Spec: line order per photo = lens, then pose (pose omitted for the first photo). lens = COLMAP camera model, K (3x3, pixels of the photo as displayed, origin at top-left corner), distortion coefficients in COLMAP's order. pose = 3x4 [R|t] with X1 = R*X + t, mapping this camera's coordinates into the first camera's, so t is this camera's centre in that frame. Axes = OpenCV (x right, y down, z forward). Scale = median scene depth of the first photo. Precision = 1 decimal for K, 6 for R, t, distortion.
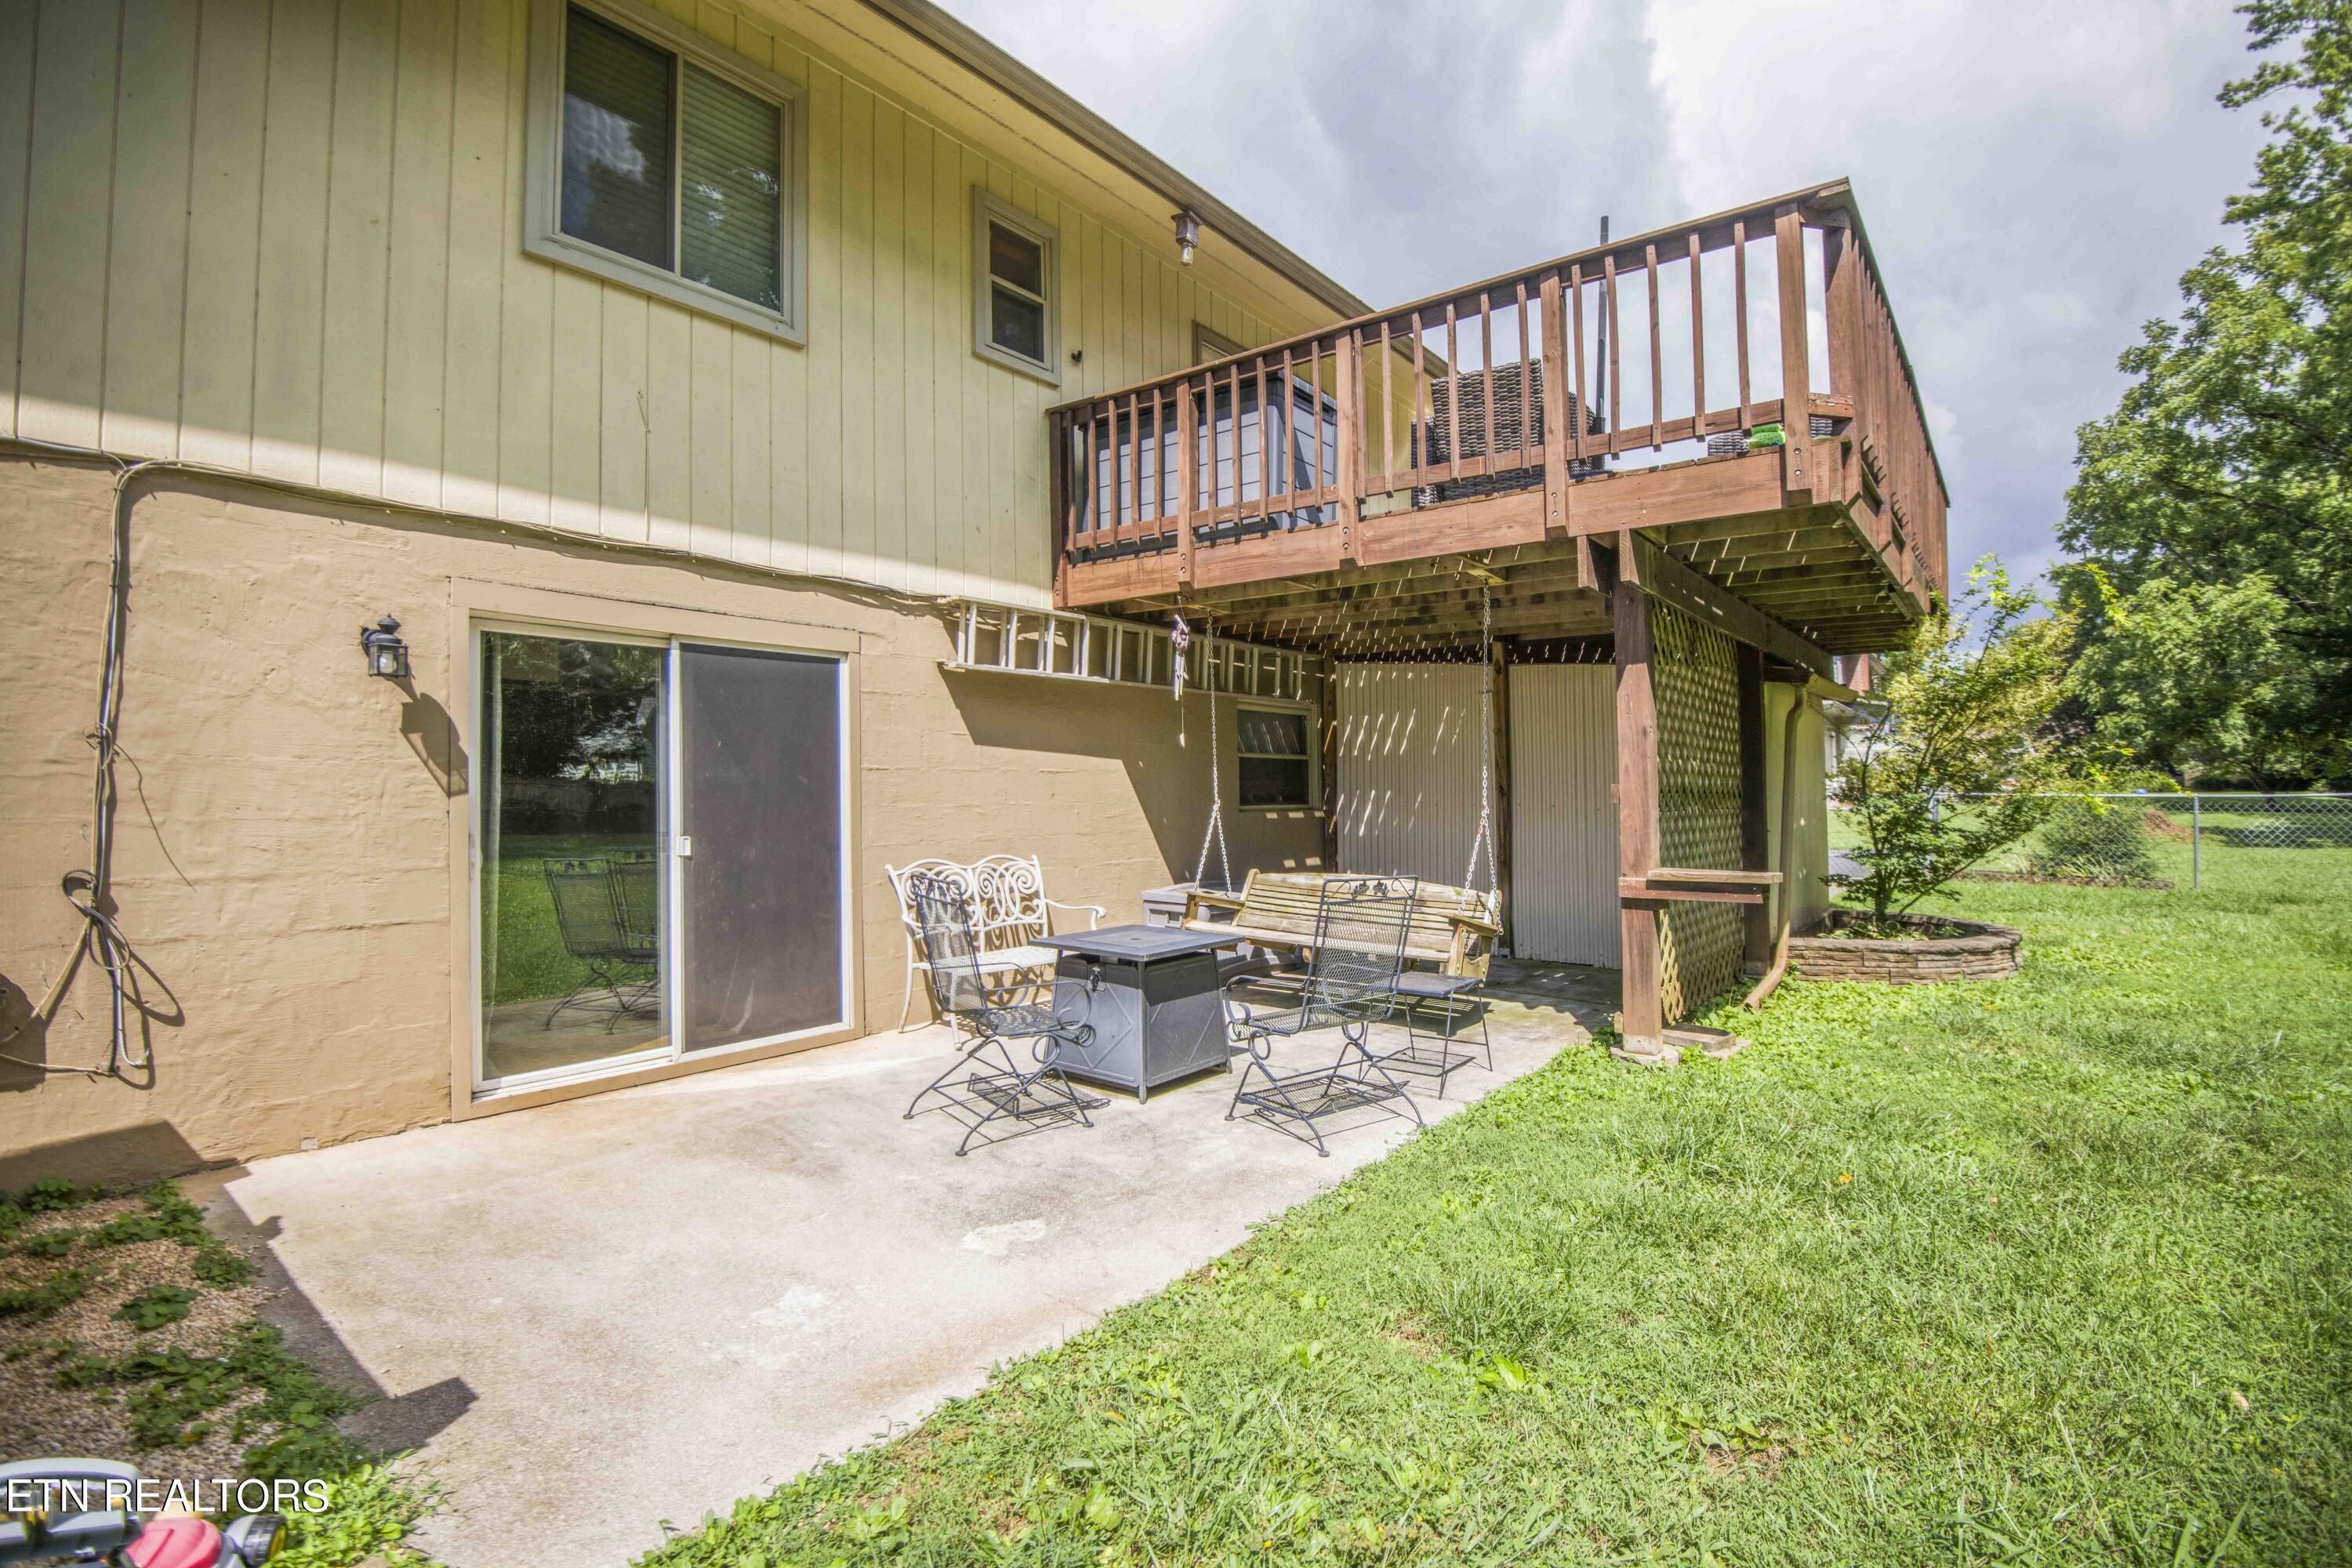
lens RADIAL K [[1078.4, 0, 1190.1], [0, 1078.4, 778.5], [0, 0, 1]] dist [-0.039429, -0.000119]
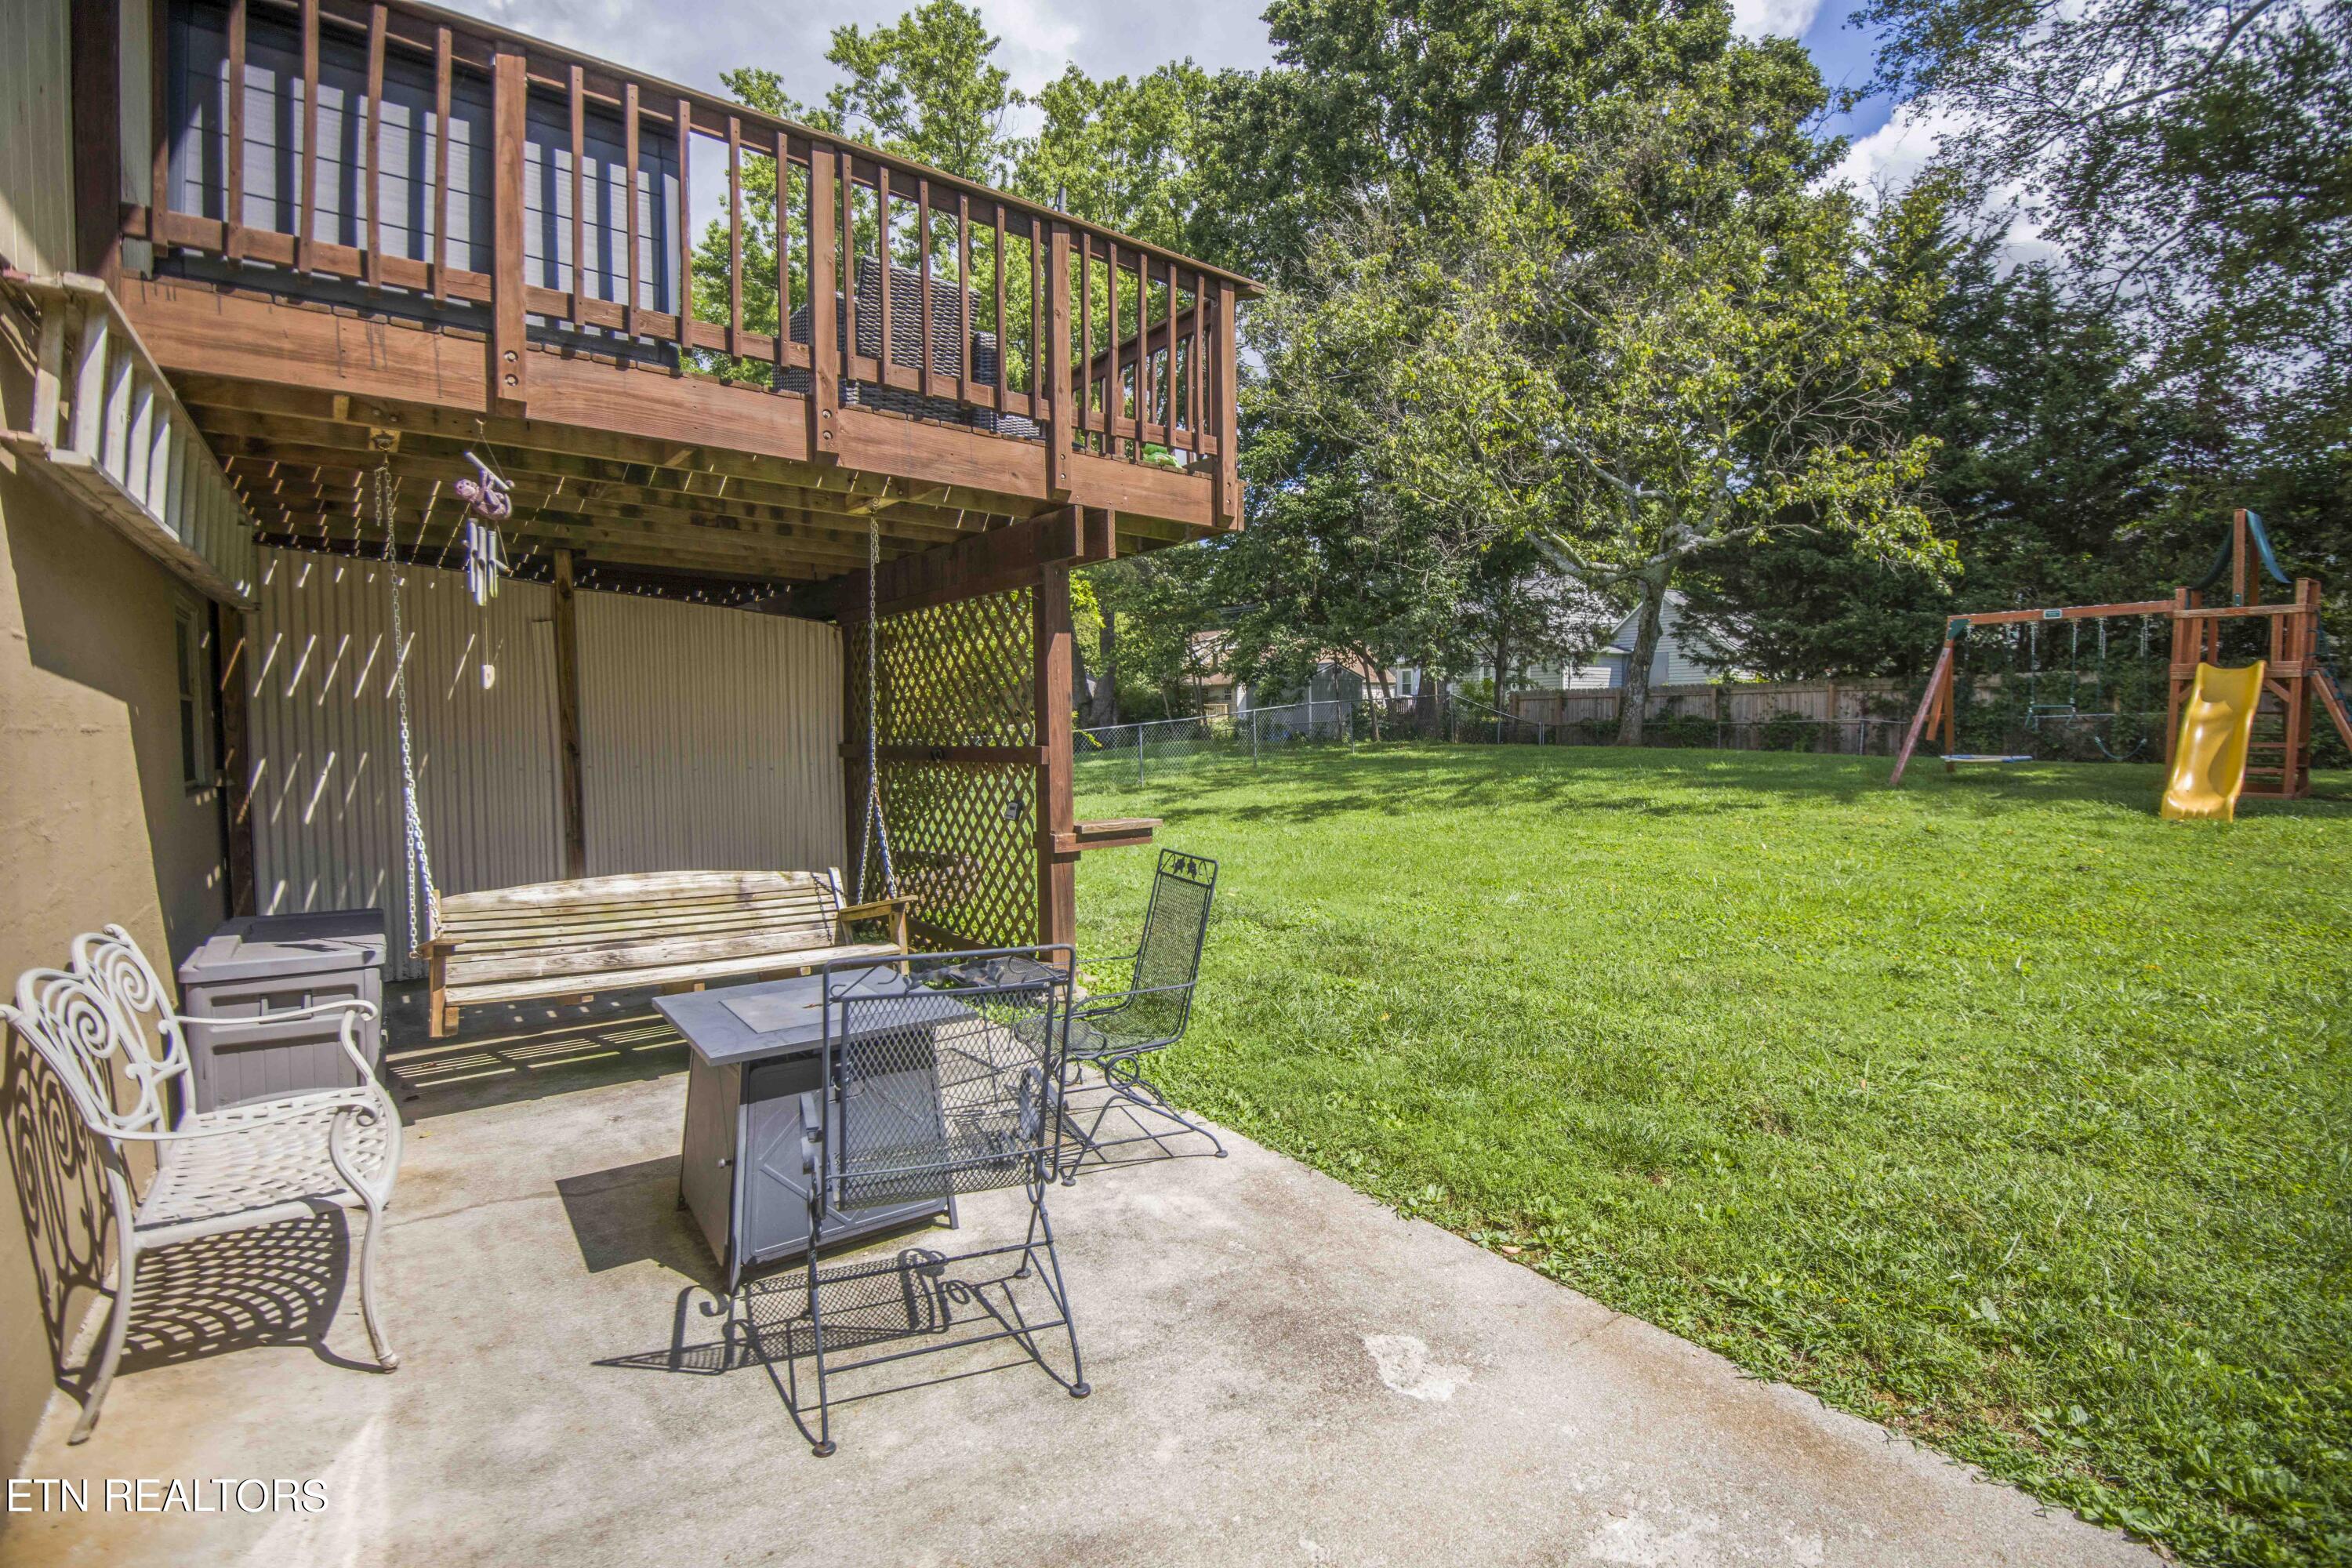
lens RADIAL K [[1073.2, 0, 1208.8], [0, 1073.2, 769.2], [0, 0, 1]] dist [-0.015696, -0.019497]
pose [[0.223068, -0.036220, 0.974130, -0.626241], [-0.007614, 0.999214, 0.038896, -0.014157], [-0.974773, -0.016094, 0.222617, 0.665180]]
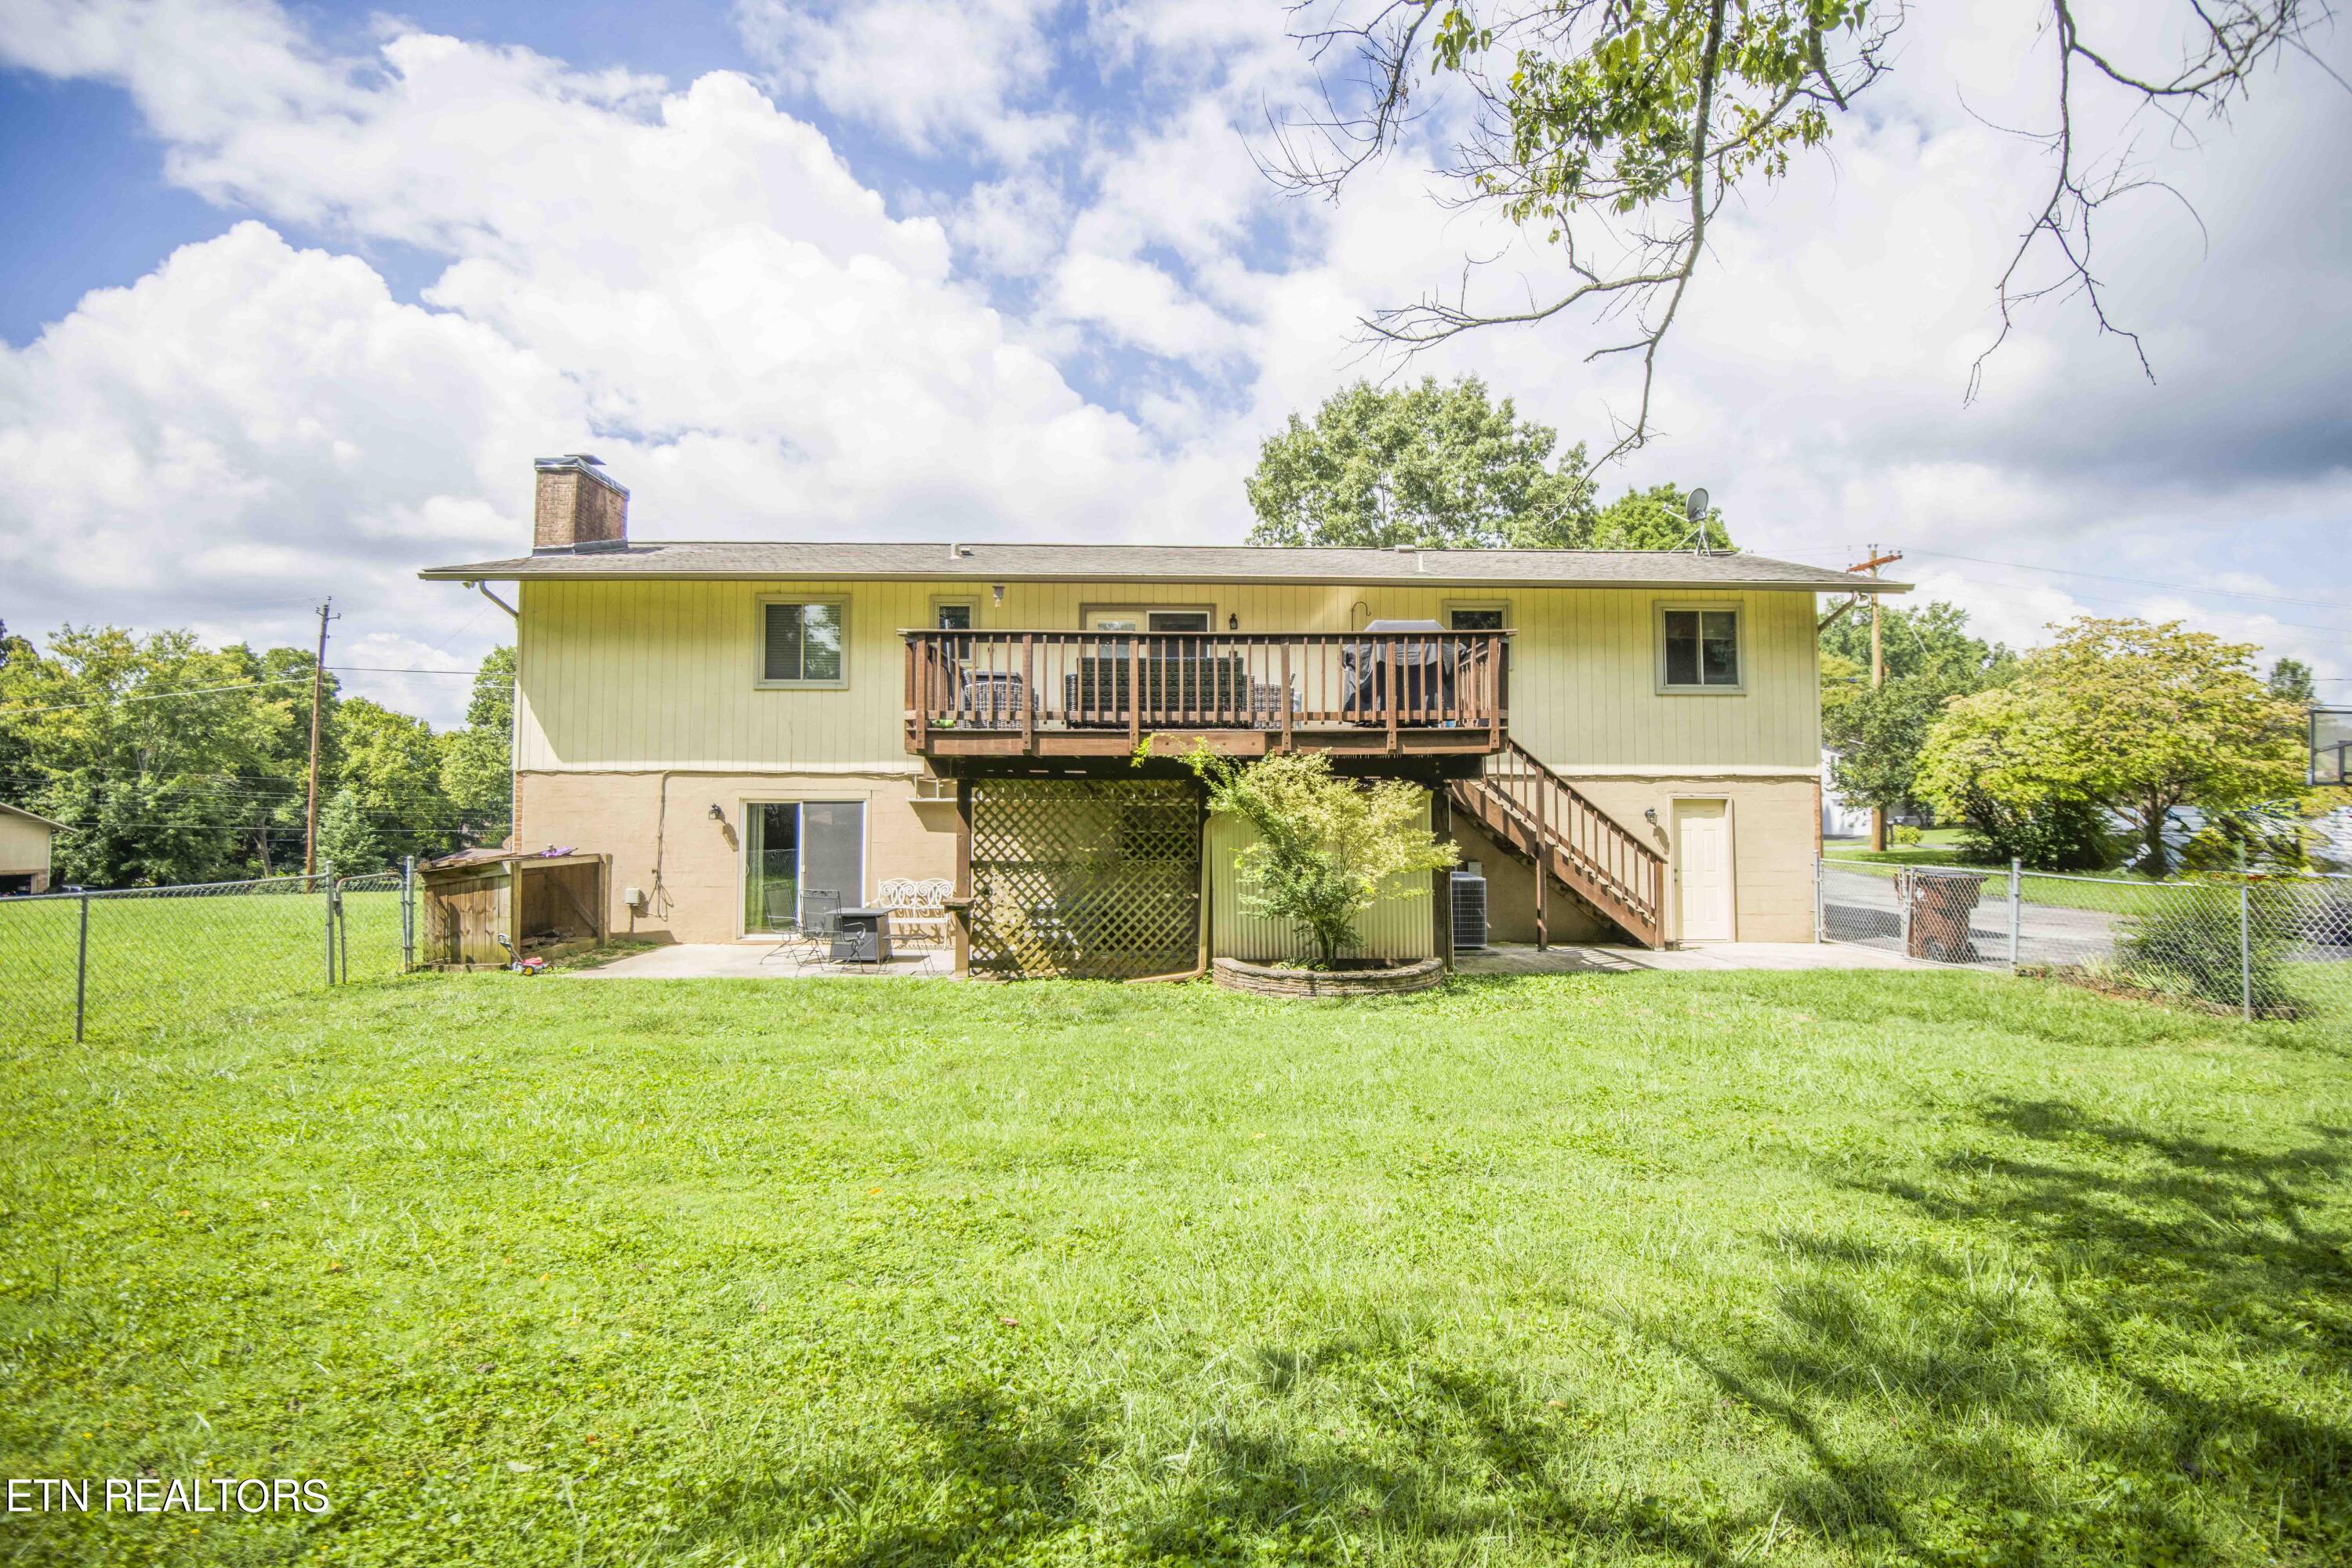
lens RADIAL K [[1065.7, 0, 1184.0], [0, 1065.7, 785.0], [0, 0, 1]] dist [-0.017753, 0.000149]
pose [[0.648830, -0.015217, -0.760781, 2.529269], [0.003136, 0.999845, -0.017324, -0.118789], [0.760927, 0.008855, 0.648777, -0.132696]]
